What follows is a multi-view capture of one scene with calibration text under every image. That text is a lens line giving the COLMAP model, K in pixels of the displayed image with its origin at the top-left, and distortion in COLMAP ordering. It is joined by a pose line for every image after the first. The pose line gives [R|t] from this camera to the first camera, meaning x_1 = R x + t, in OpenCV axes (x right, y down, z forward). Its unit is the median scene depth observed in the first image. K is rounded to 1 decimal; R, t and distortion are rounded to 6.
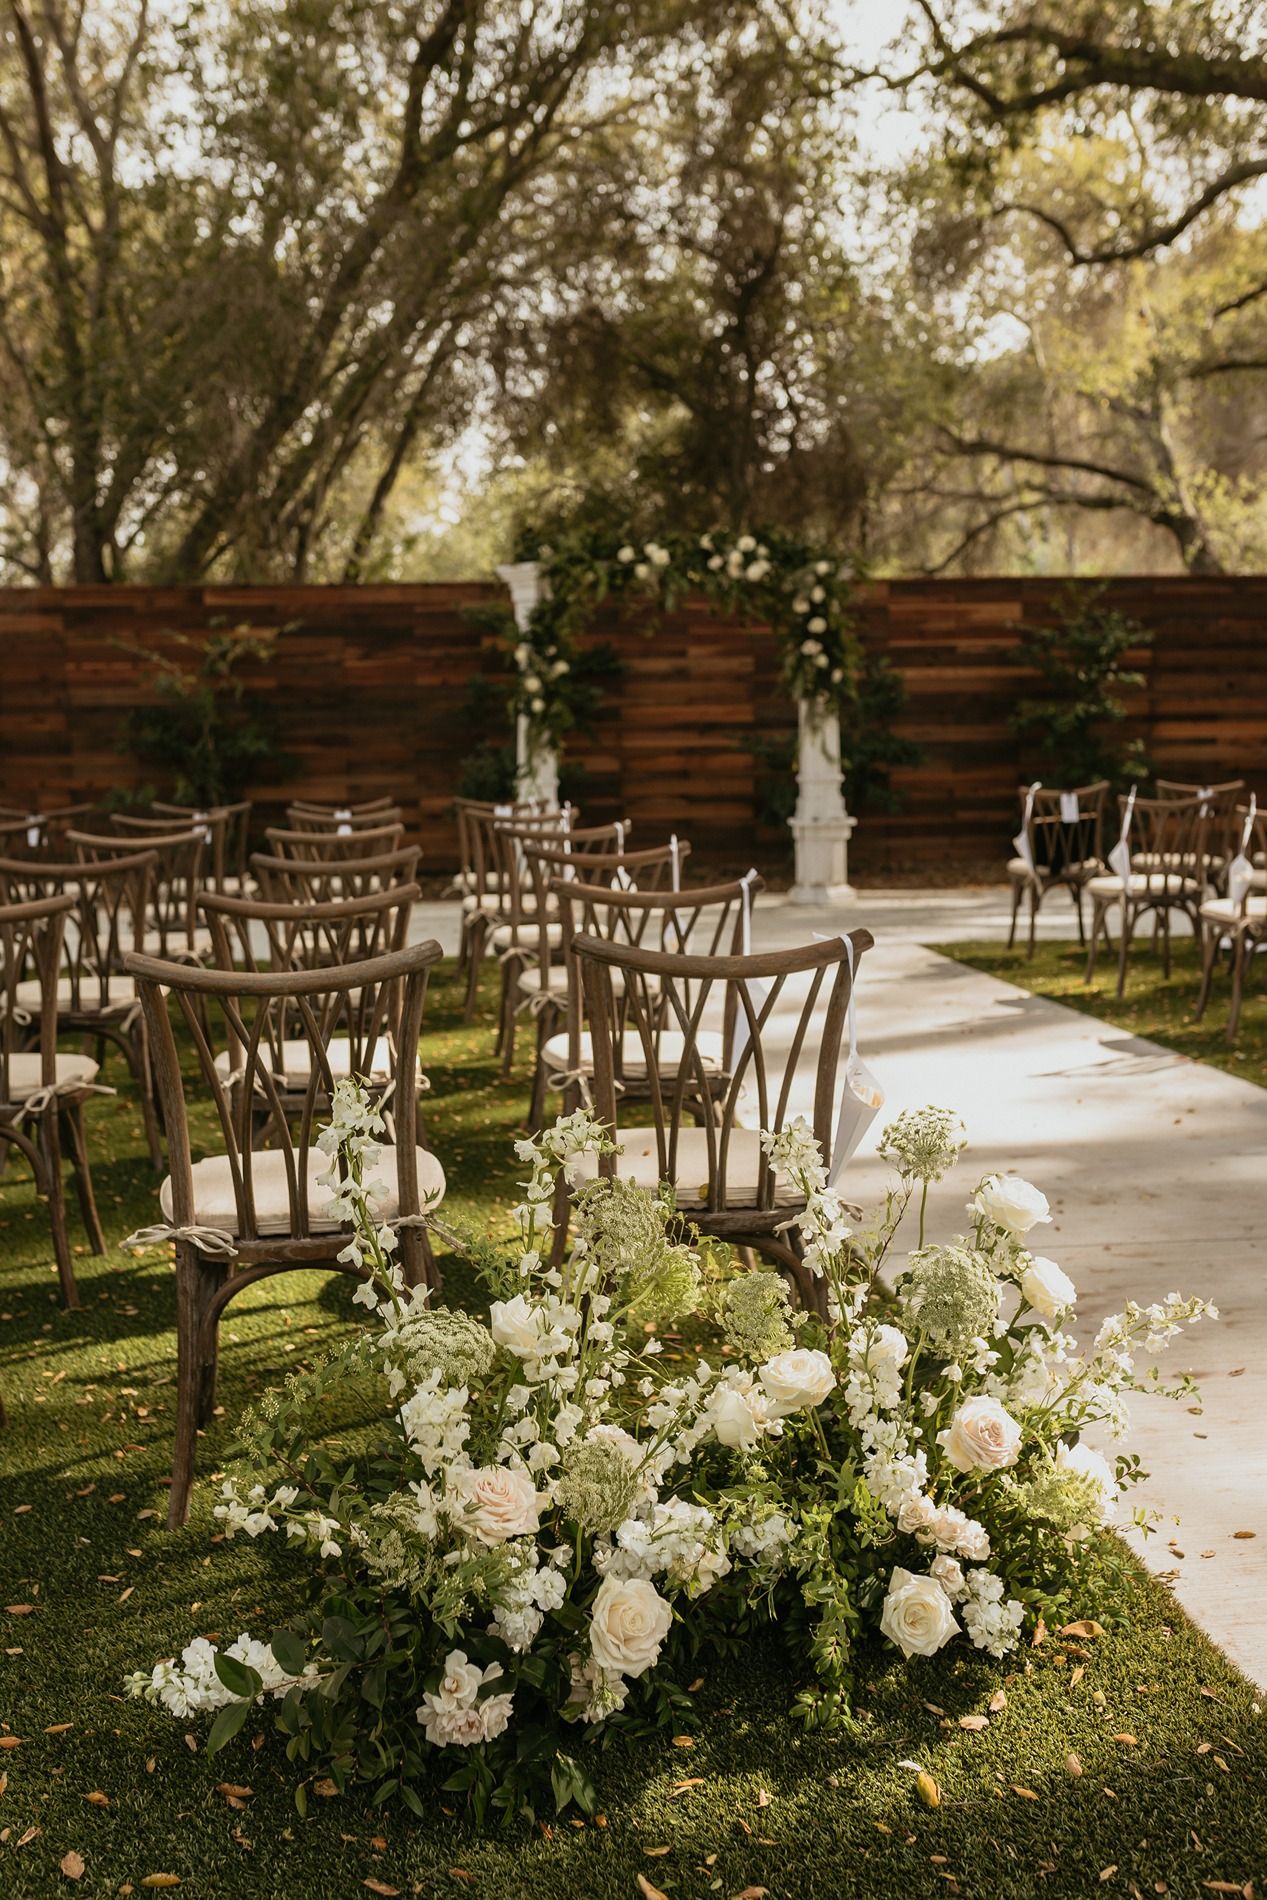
lens RADIAL K [[1851.3, 0, 611.3], [0, 1851.3, 946.1], [0, 0, 1]] dist [0.012668, 0.004055]
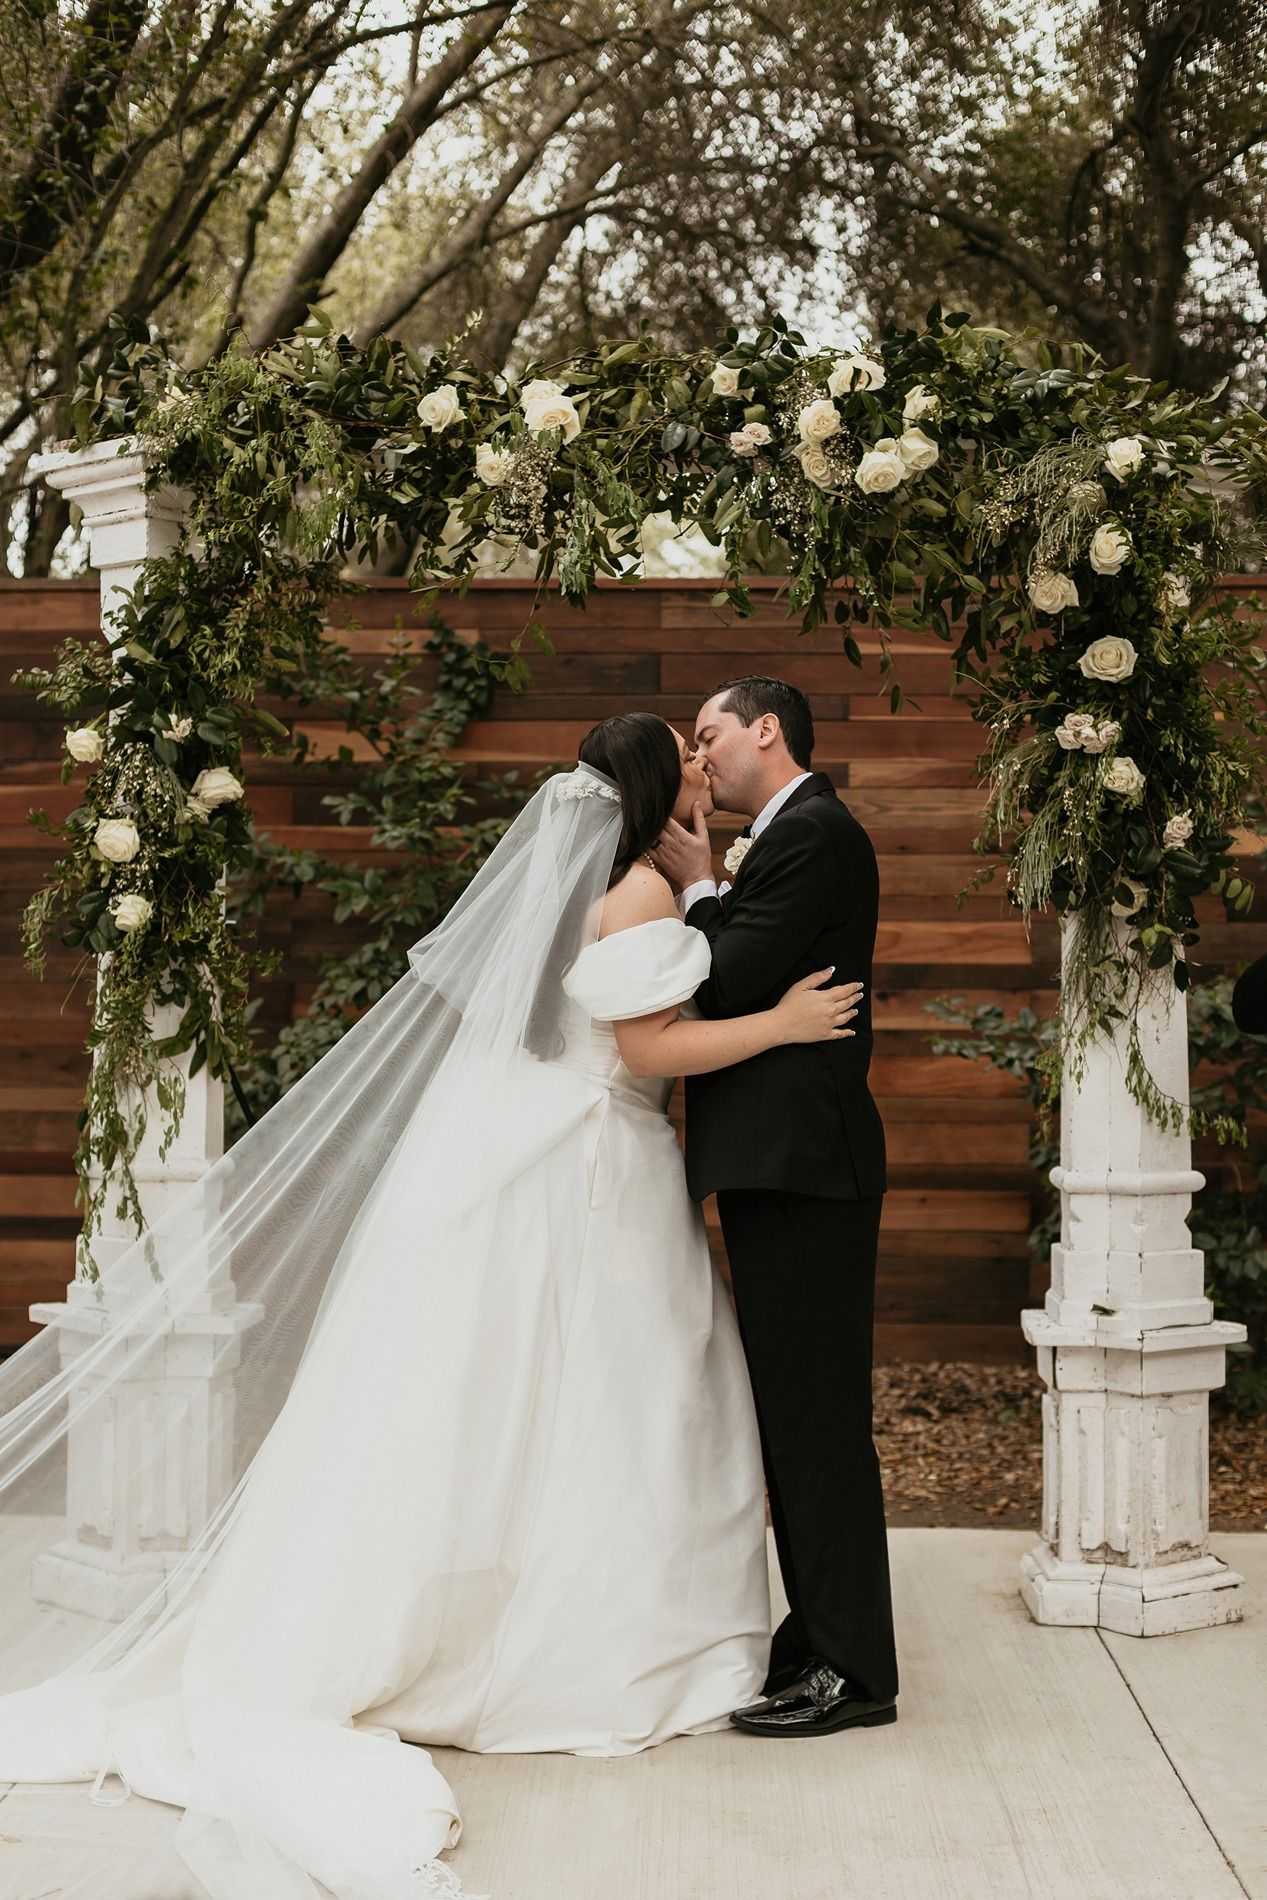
lens RADIAL K [[2086.9, 0, 633.5], [0, 2086.9, 950.0], [0, 0, 1]] dist [-0.107634, 0.001068]
pose [[0.987796, 0.020750, -0.154366, 0.085134], [-0.042168, 0.989701, -0.136796, -0.077674], [0.149938, 0.141636, 0.978498, 0.652224]]
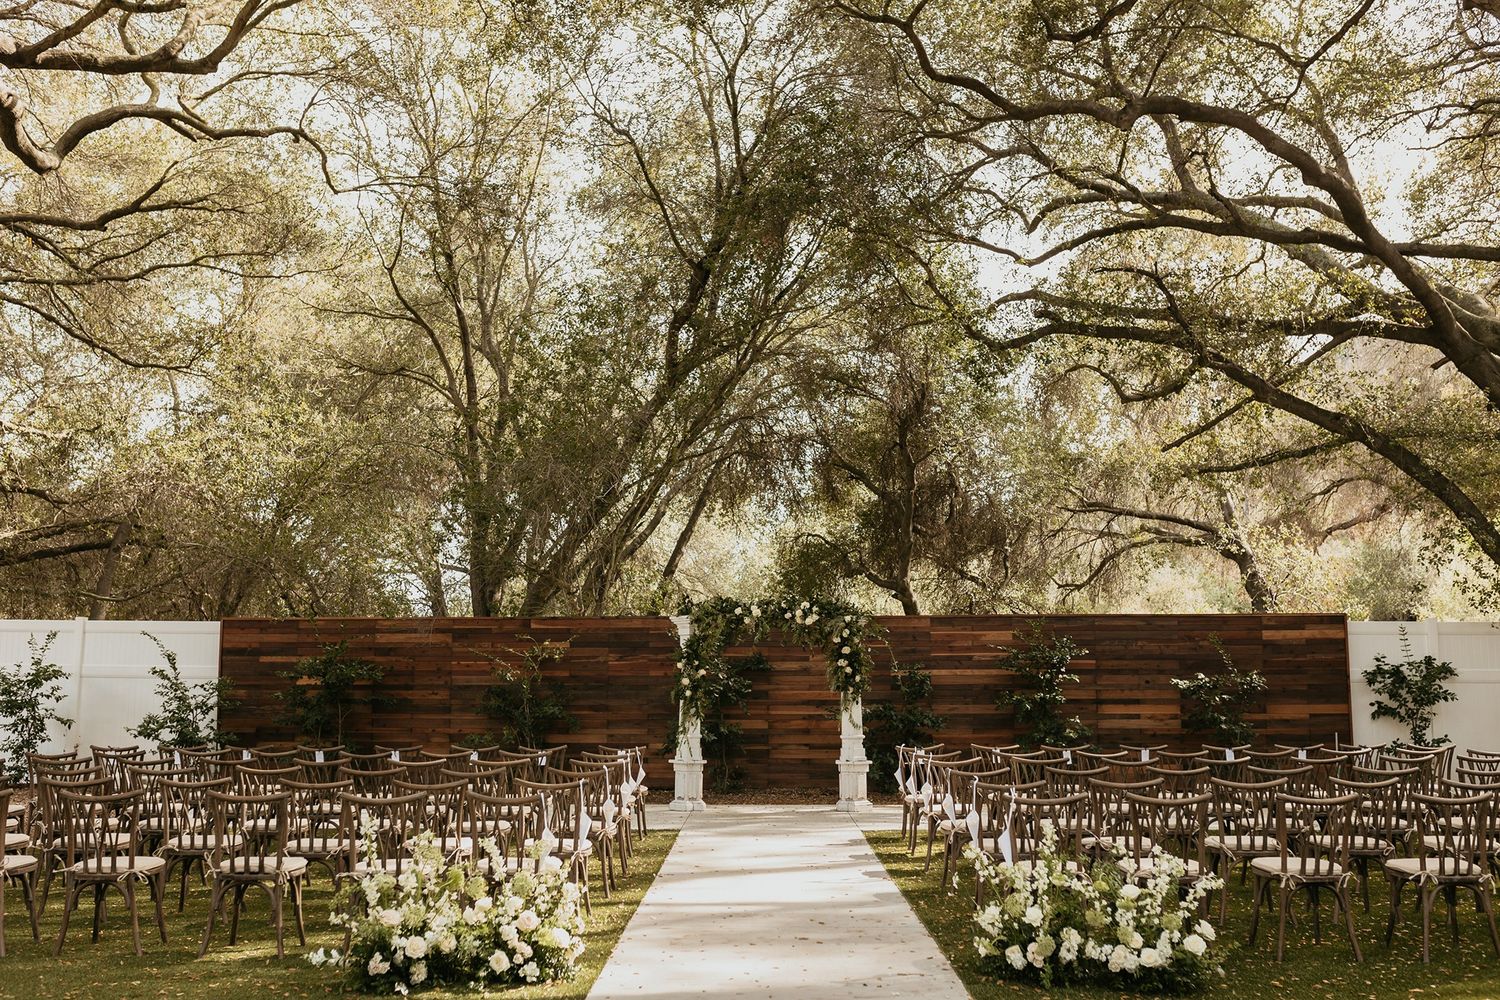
lens RADIAL K [[1461.5, 0, 750.0], [0, 1461.5, 500.0], [0, 0, 1]] dist [0.012668, 0.004055]
pose [[0.991778, -0.002755, -0.127943, 0.190930], [-0.027943, 0.970983, -0.237511, 0.022056], [0.124885, 0.239133, 0.962922, -0.382147]]
